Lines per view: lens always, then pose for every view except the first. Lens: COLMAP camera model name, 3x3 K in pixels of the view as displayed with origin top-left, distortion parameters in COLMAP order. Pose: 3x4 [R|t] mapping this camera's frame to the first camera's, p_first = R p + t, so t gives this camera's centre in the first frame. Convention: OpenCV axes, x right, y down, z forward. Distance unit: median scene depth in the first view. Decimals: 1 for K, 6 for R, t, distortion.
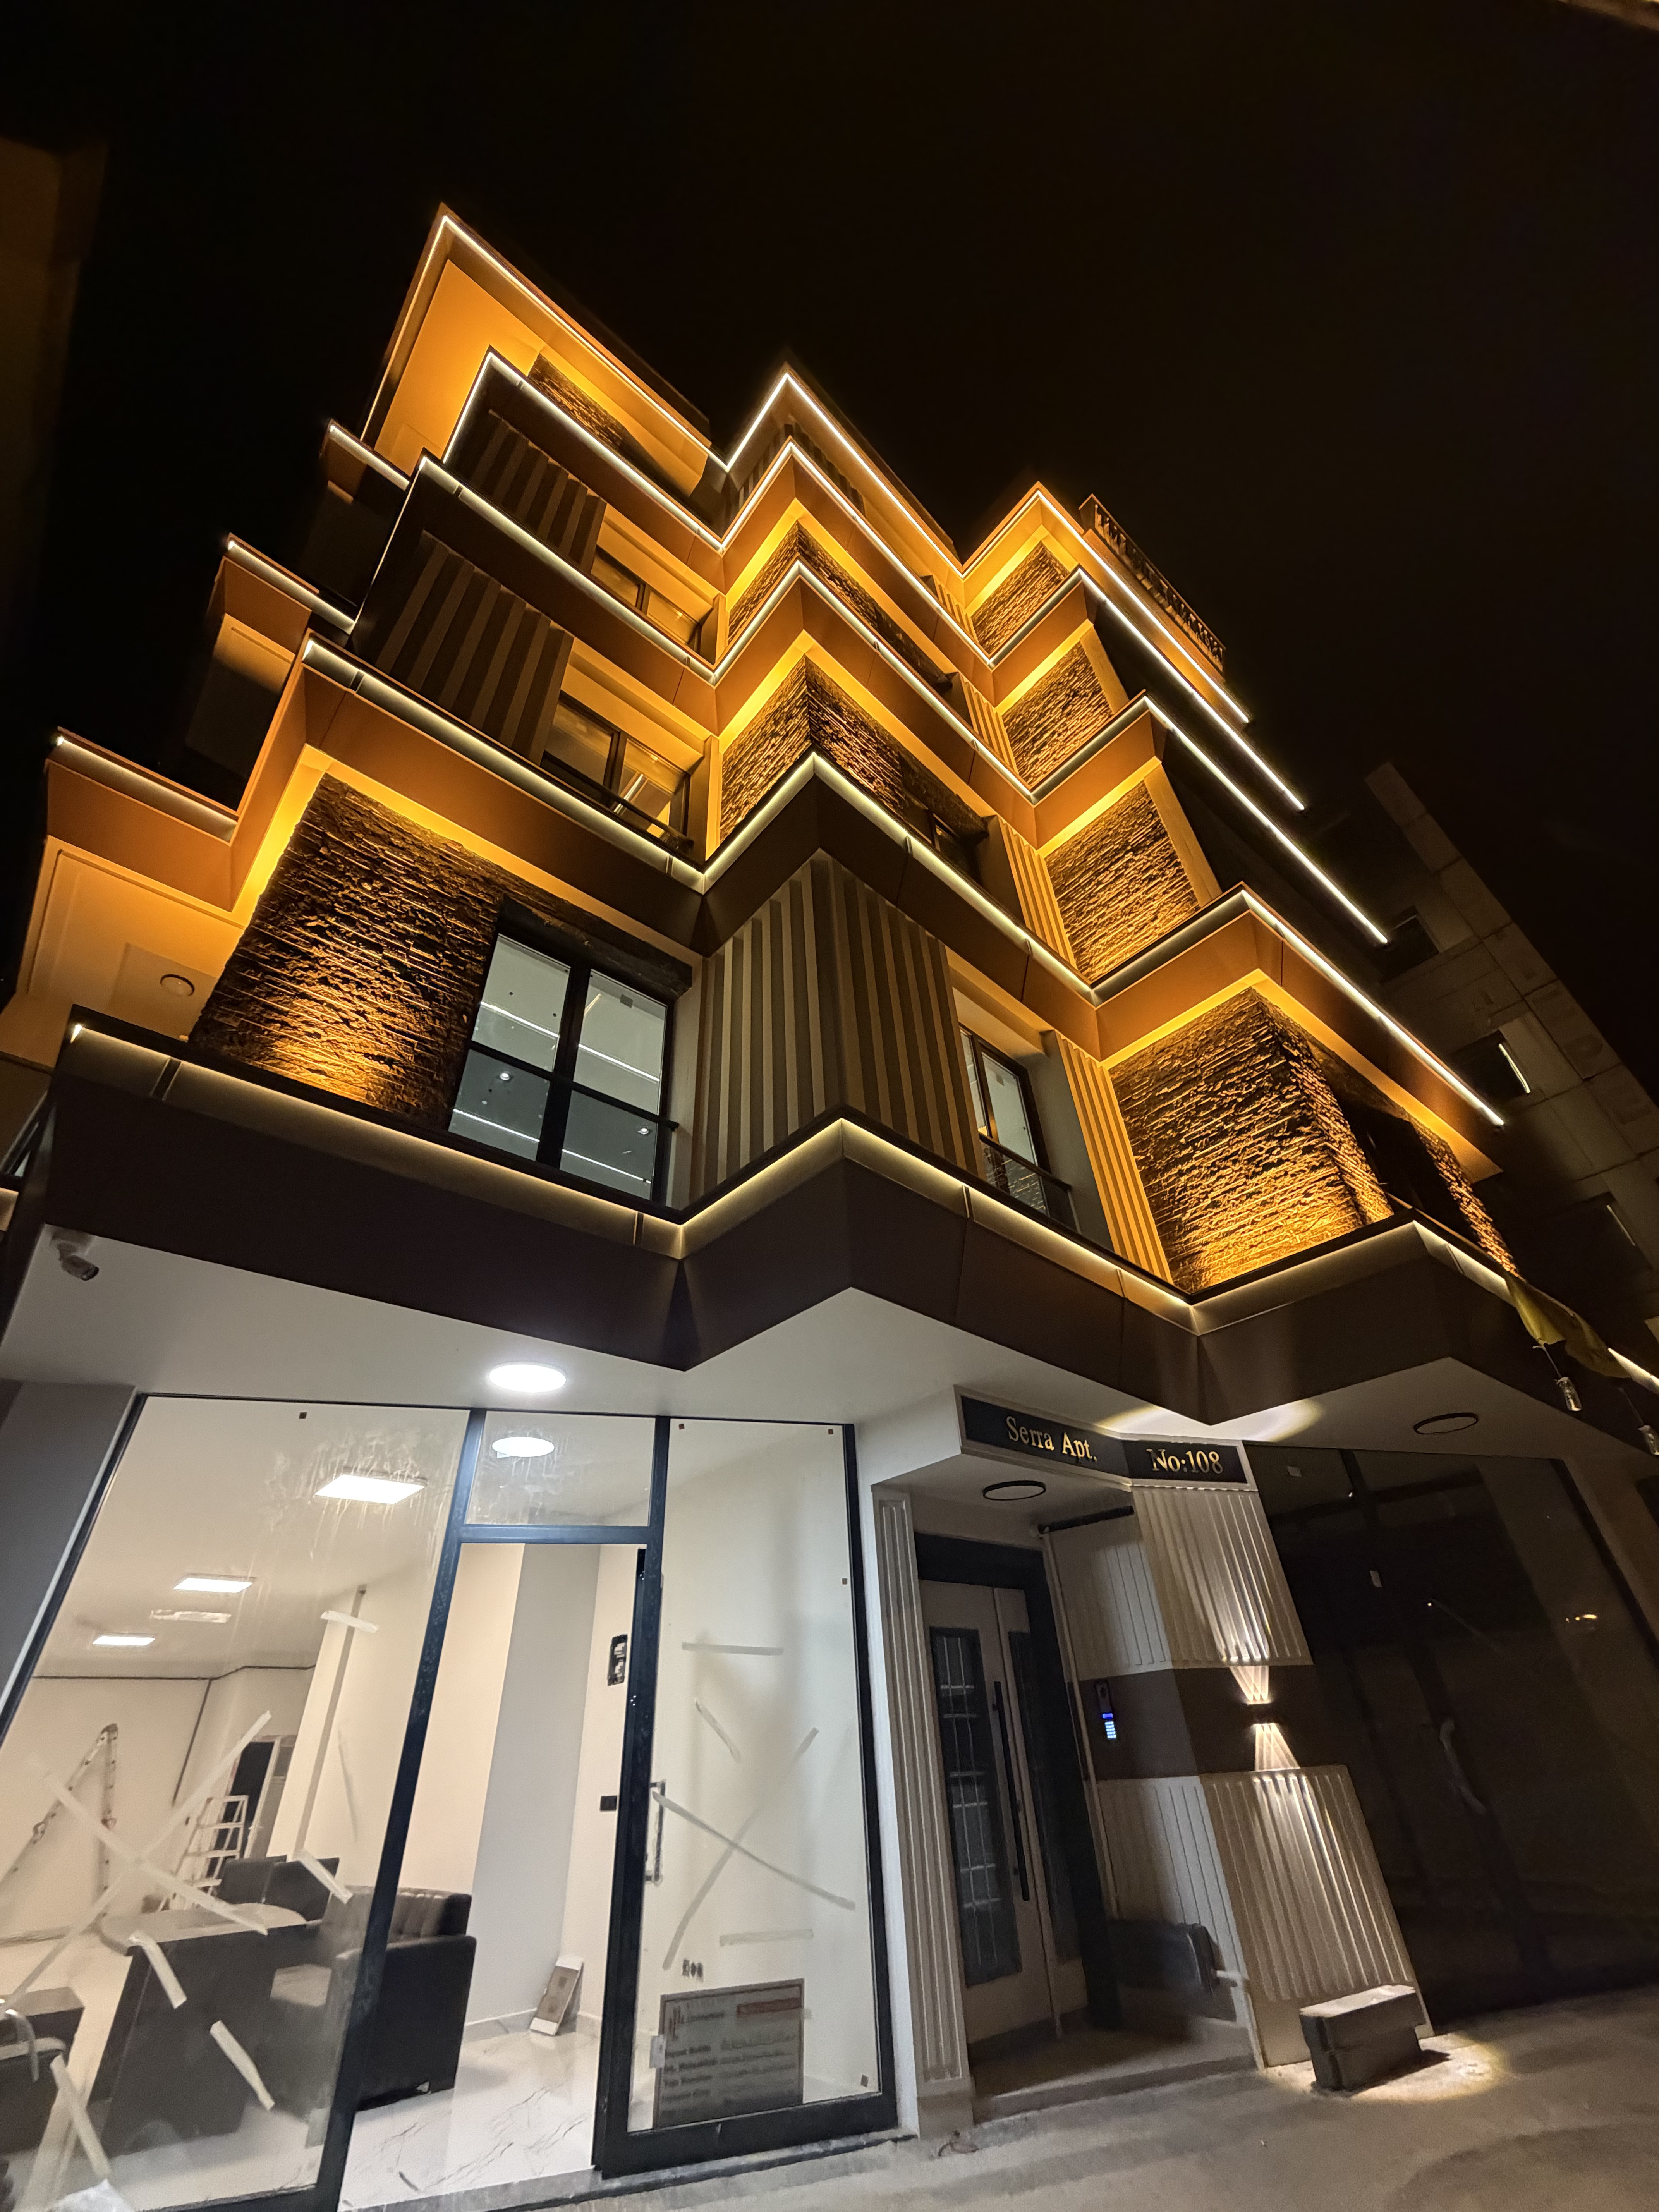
lens RADIAL K [[895.1, 0, 871.2], [0, 895.1, 1092.5], [0, 0, 1]] dist [0.003870, 0.000213]
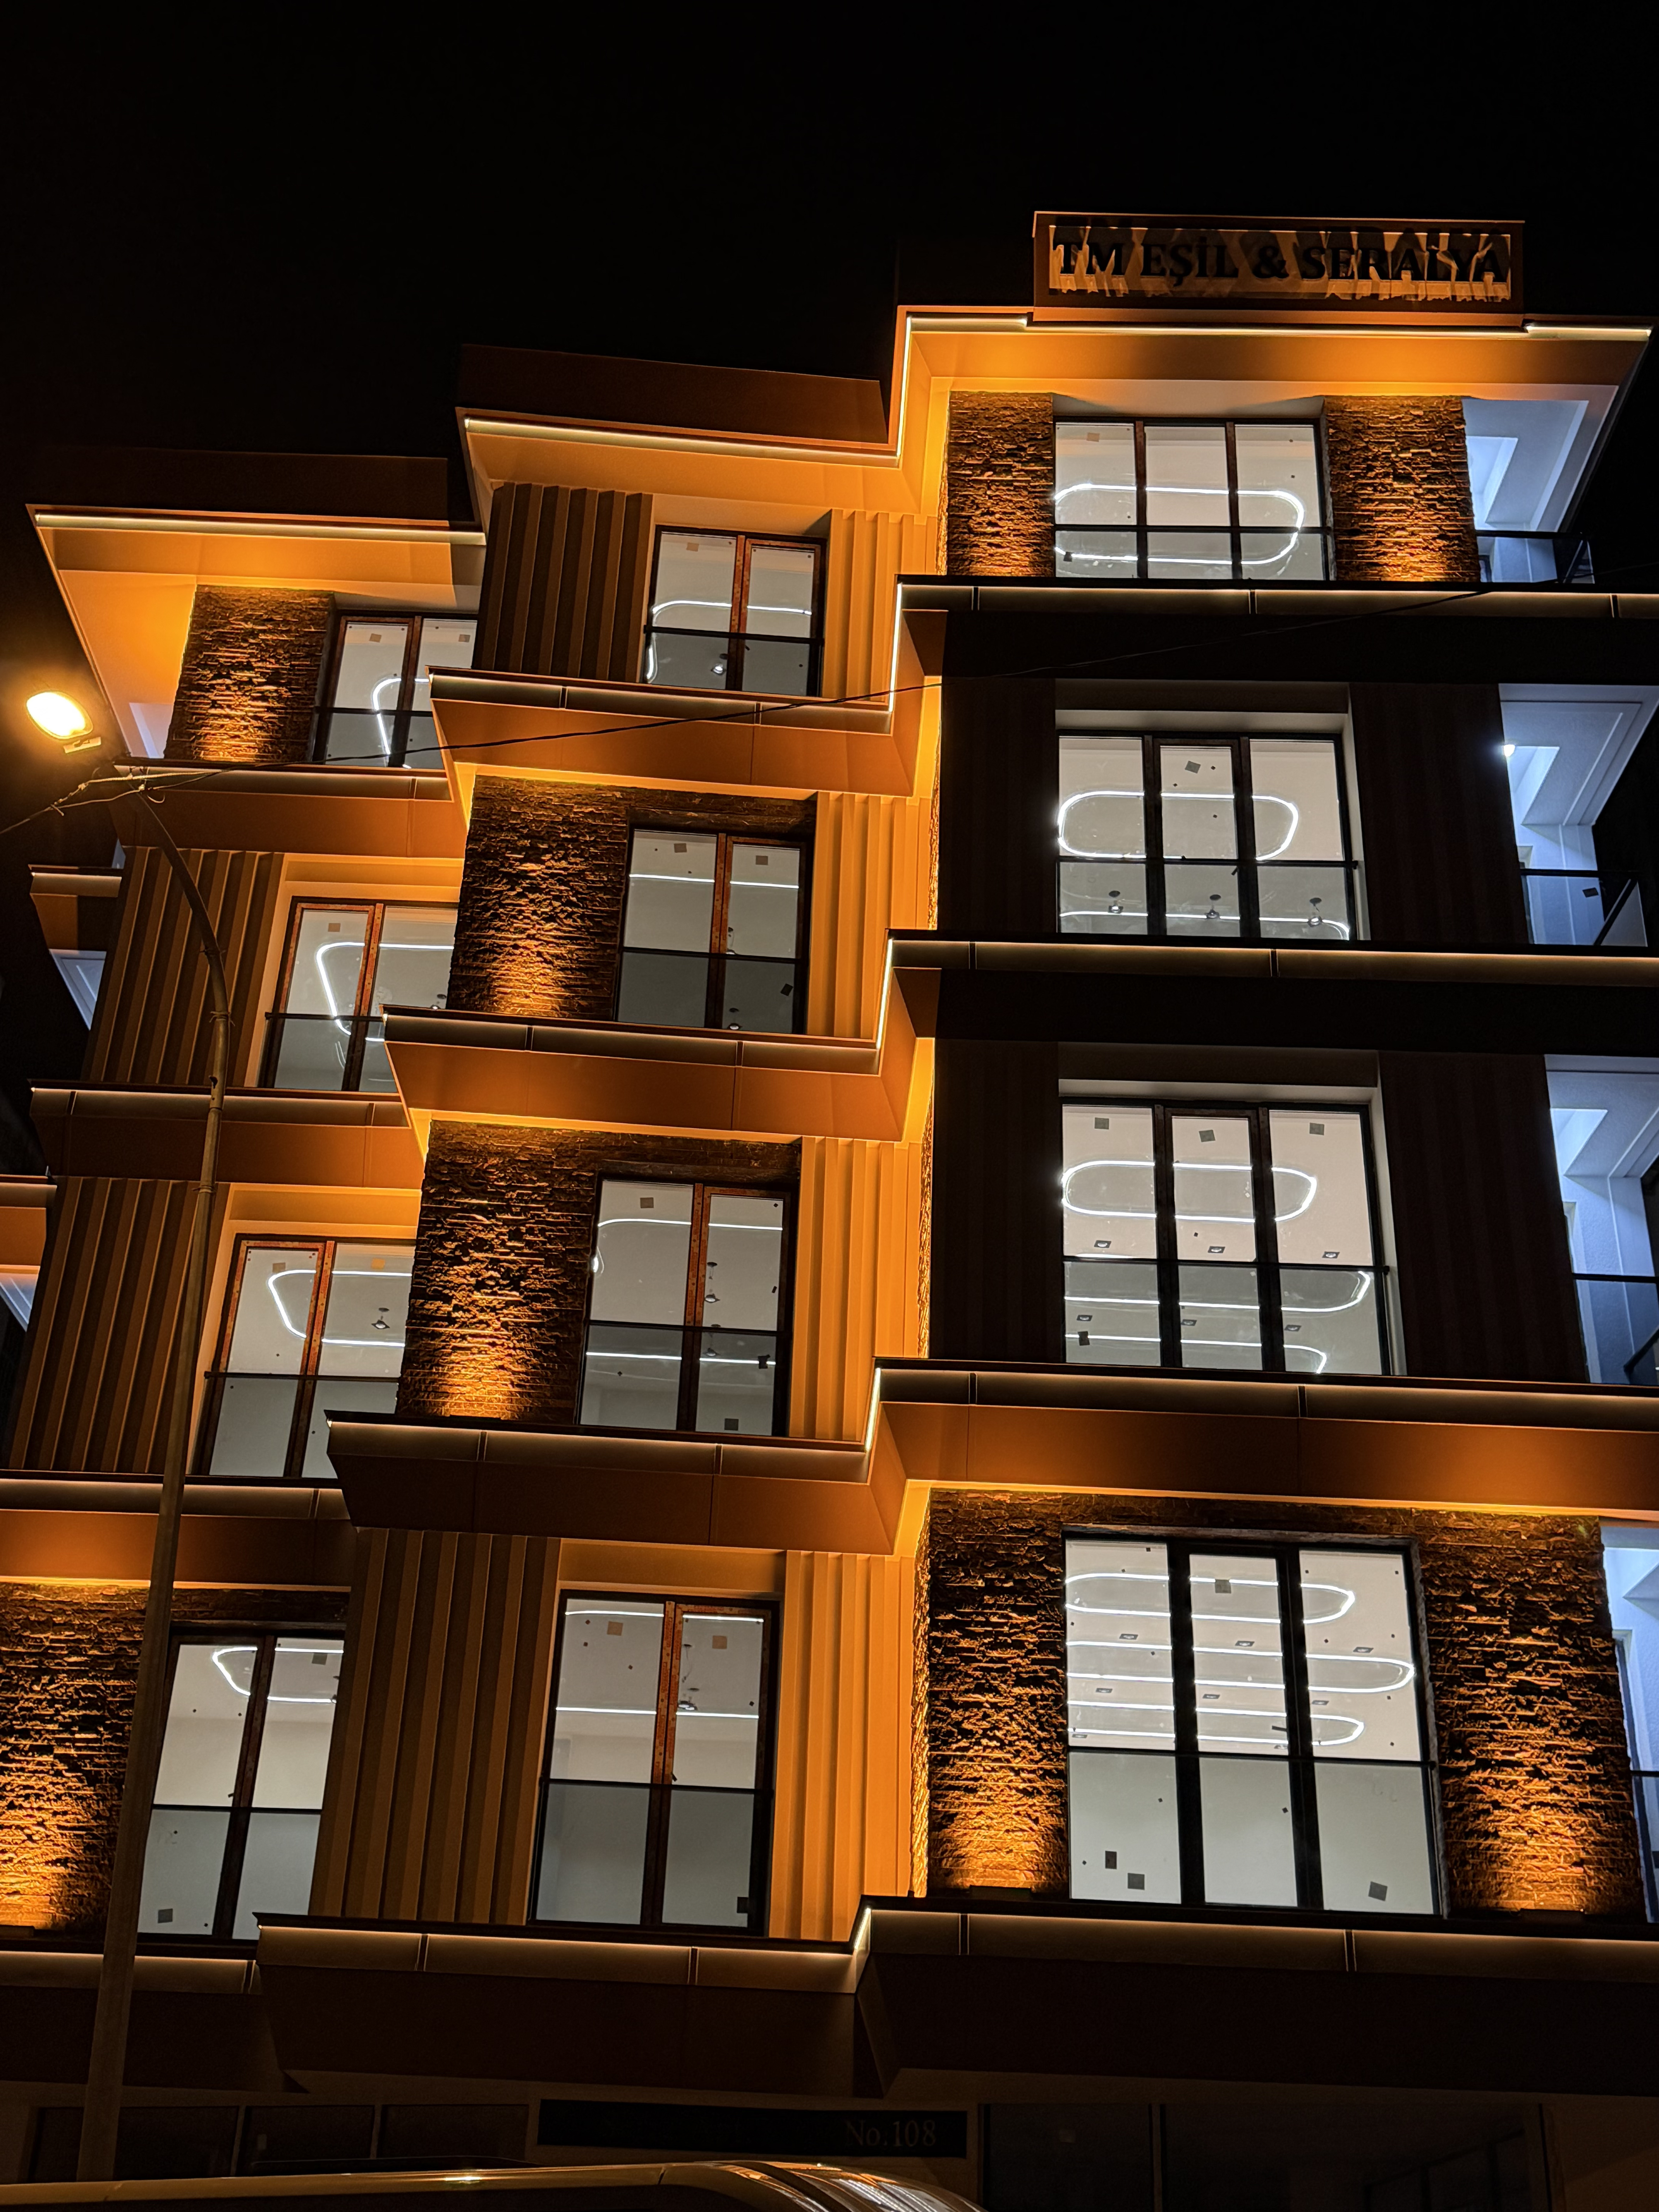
lens RADIAL K [[2351.3, 0, 823.7], [0, 2351.3, 1109.9], [0, 0, 1]] dist [0.095816, 0.000000]
pose [[0.769968, -0.239920, -0.591259, 2.339717], [0.326388, 0.944309, 0.041859, -0.770371], [0.548288, -0.225210, 0.805395, -0.798766]]
